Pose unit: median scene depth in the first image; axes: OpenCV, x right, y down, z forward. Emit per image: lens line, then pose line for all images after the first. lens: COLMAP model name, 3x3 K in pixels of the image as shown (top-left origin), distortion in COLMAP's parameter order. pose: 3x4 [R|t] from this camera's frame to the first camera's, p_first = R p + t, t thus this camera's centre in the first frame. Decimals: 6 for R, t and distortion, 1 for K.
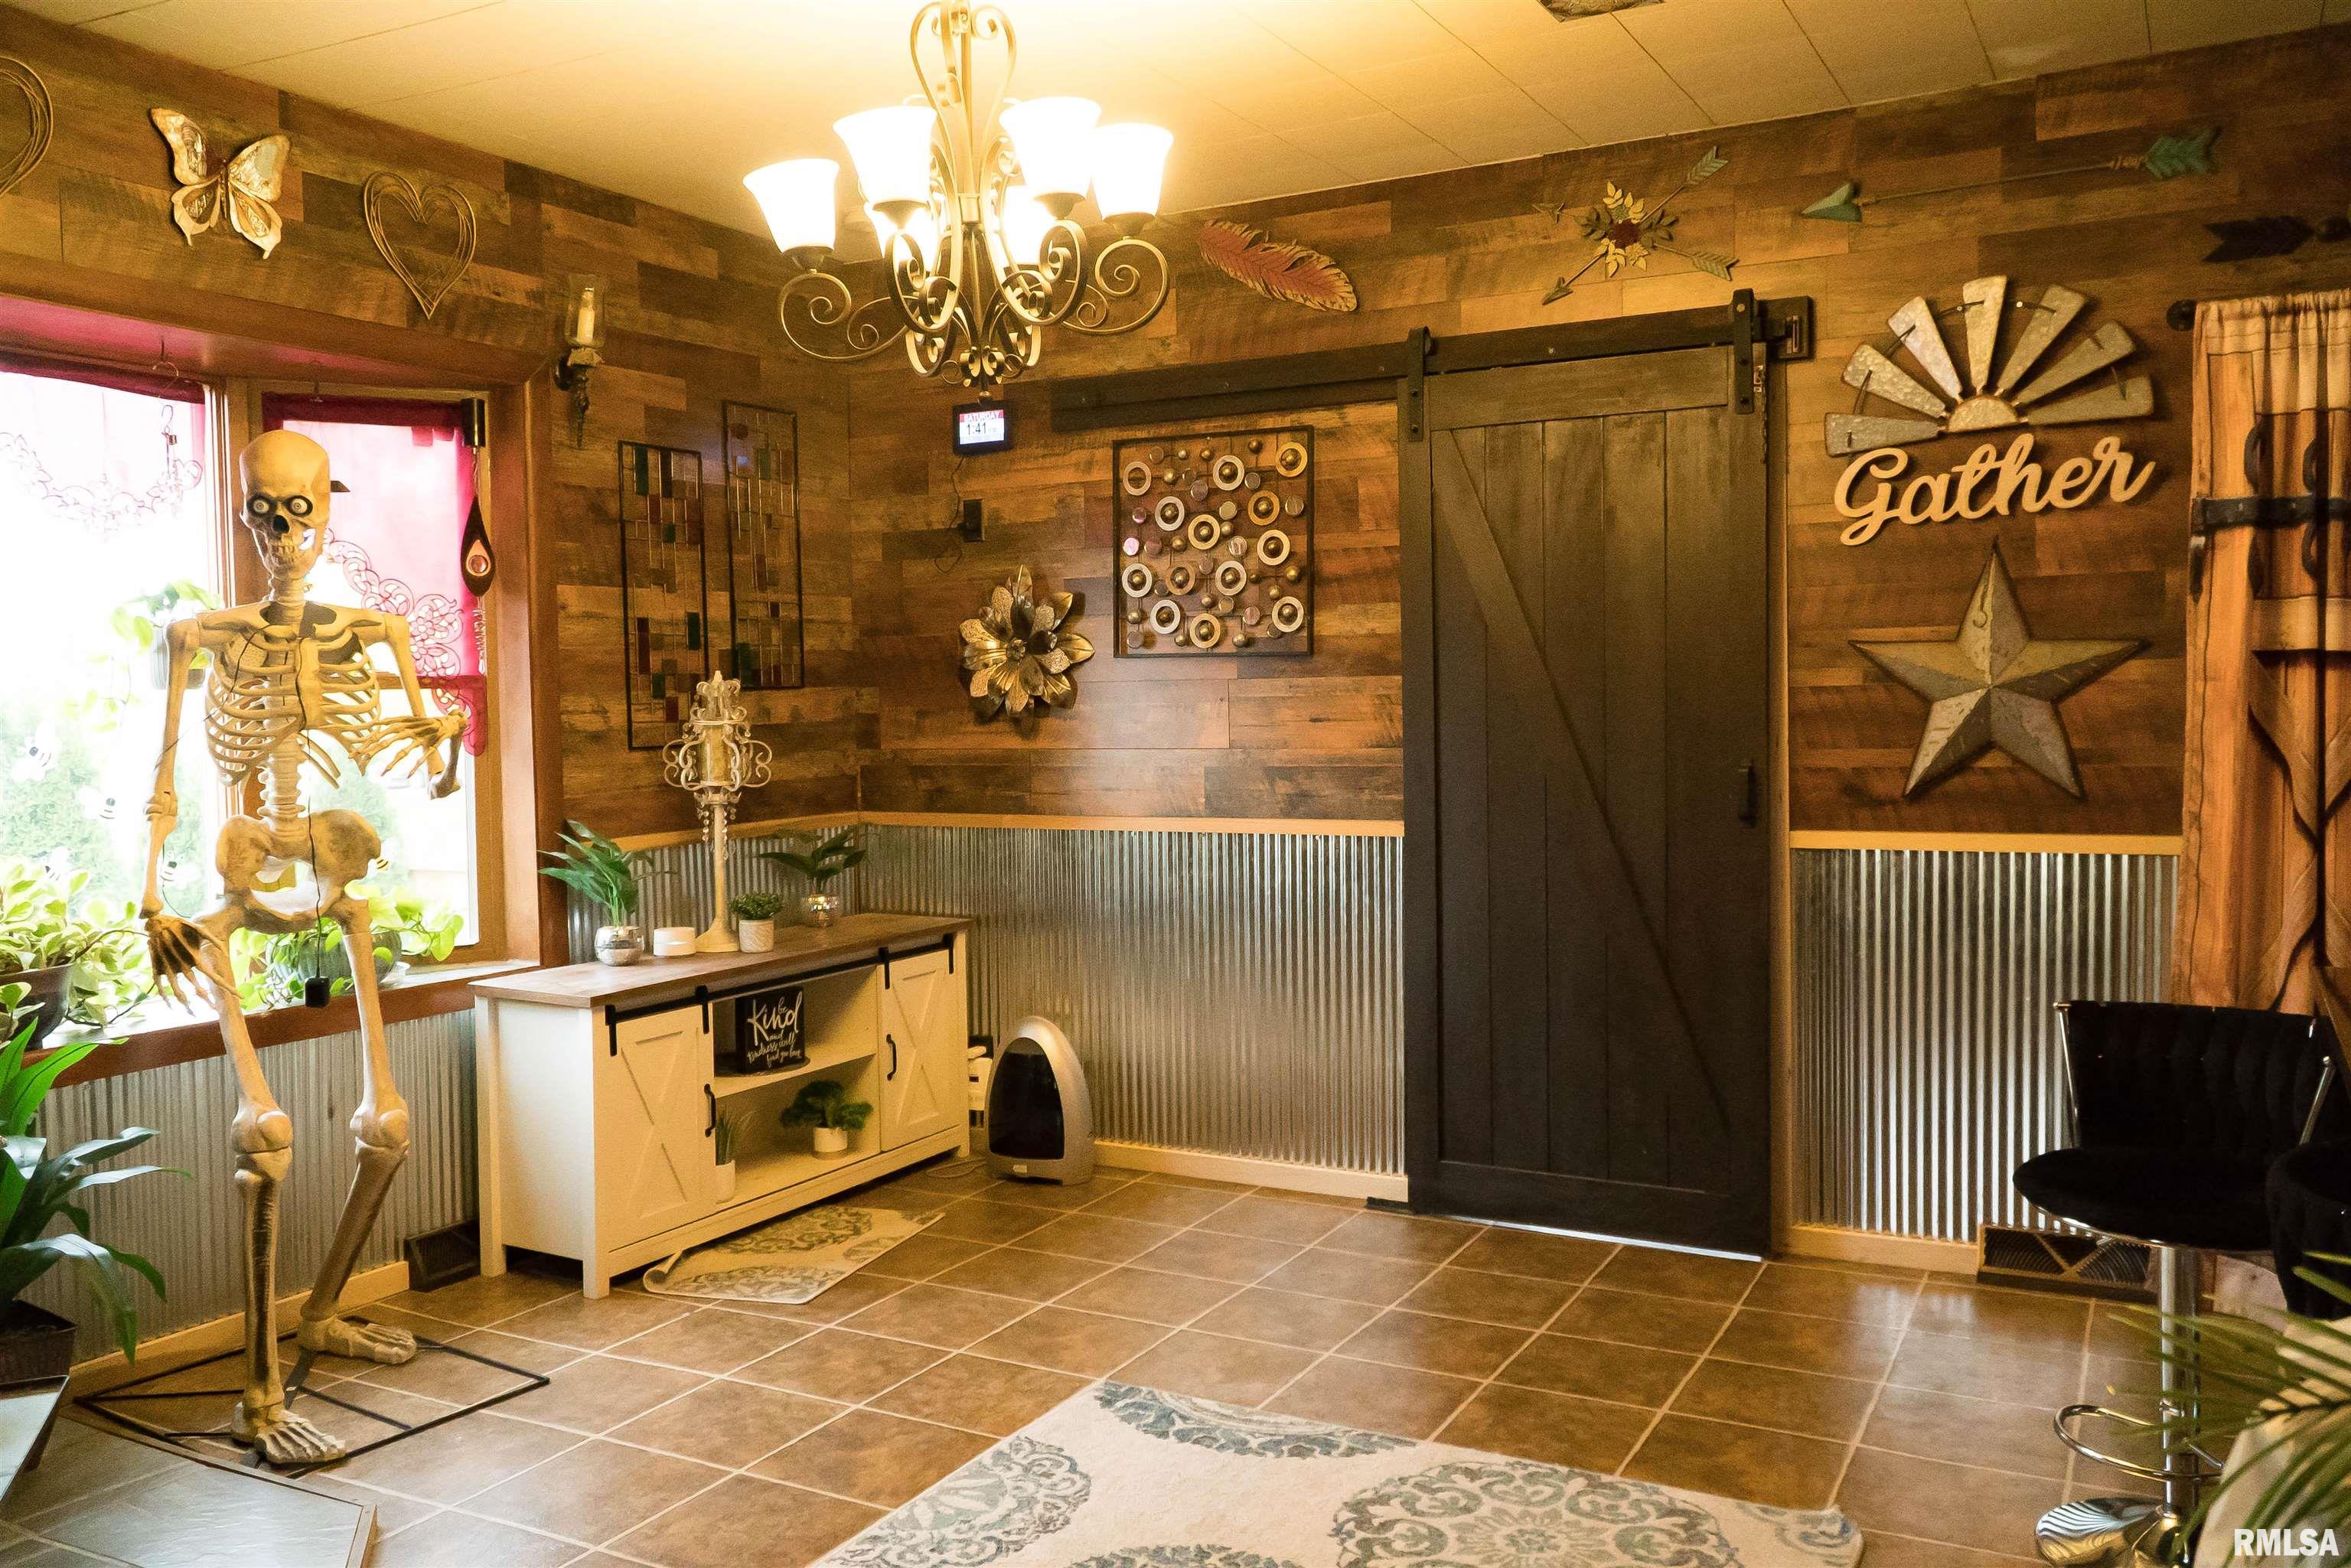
lens RADIAL K [[1857.0, 0, 1175.5], [0, 1857.0, 784.0], [0, 0, 1]] dist [-0.008014, 0.018048]
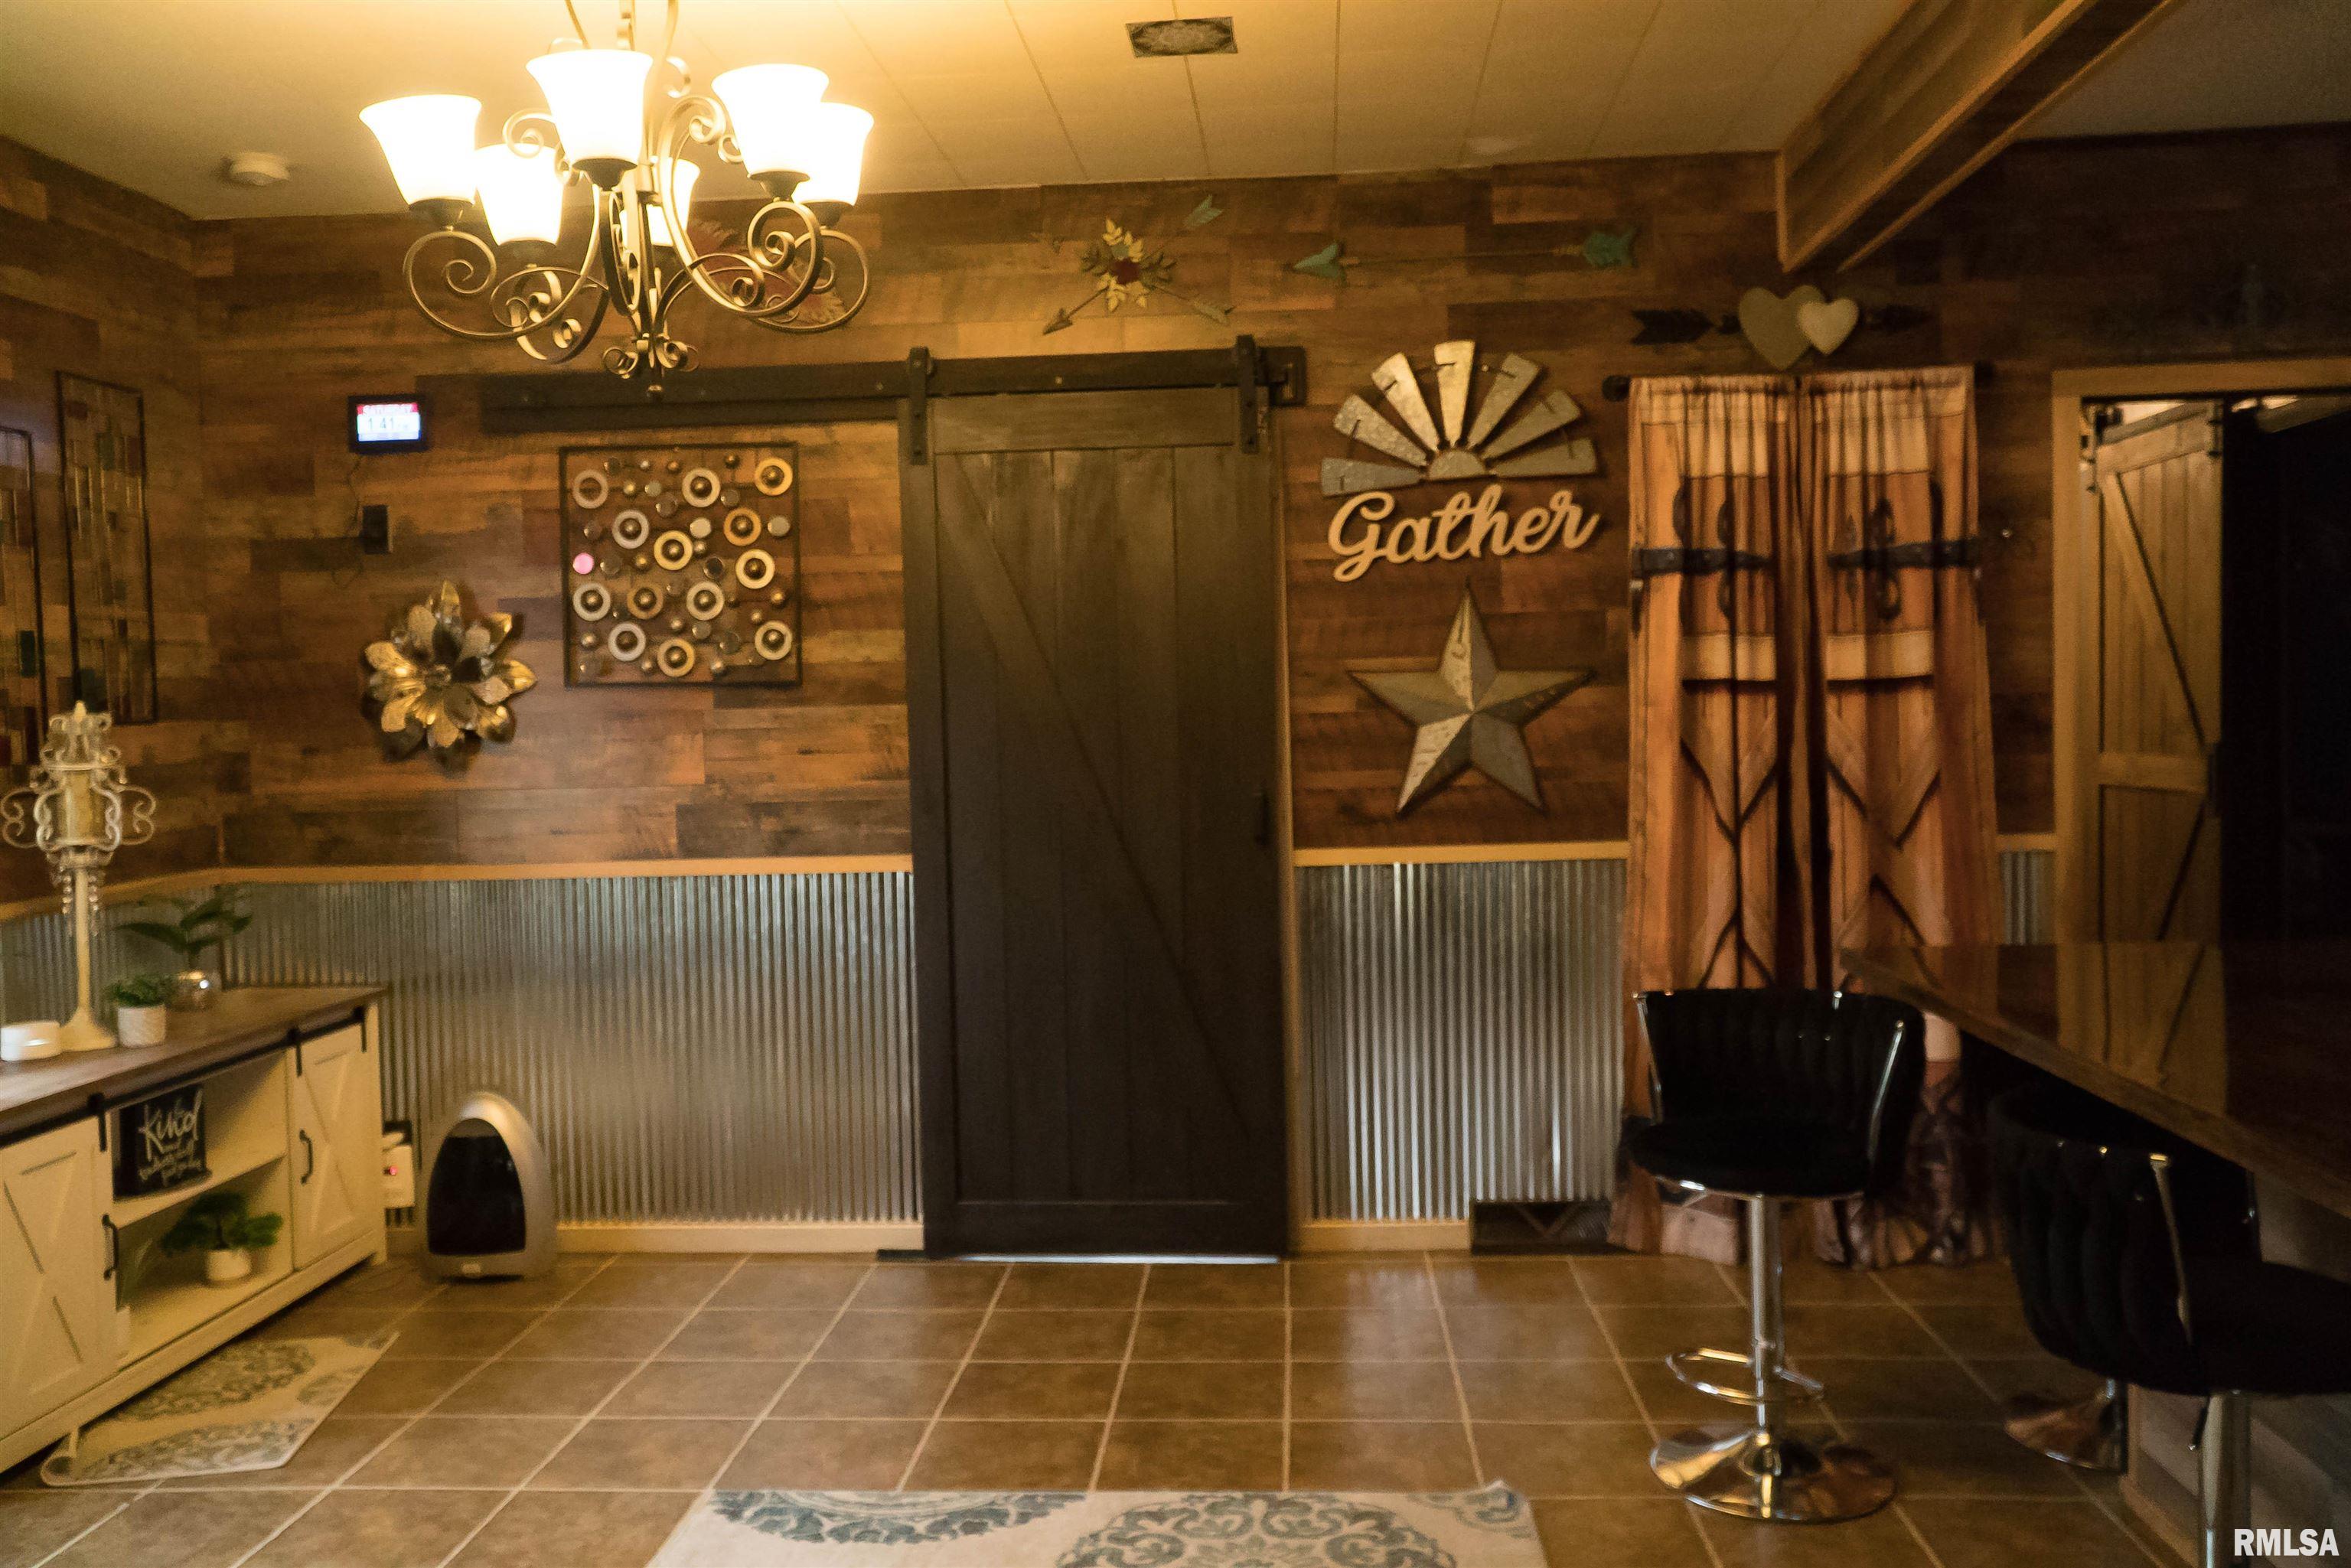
lens RADIAL K [[1845.3, 0, 1175.5], [0, 1845.3, 784.0], [0, 0, 1]] dist [-0.000301, 0.009551]
pose [[0.906555, -0.022499, 0.421488, -0.165368], [0.029201, 0.999529, -0.009452, -0.004030], [-0.421077, 0.020877, 0.906785, 0.072542]]
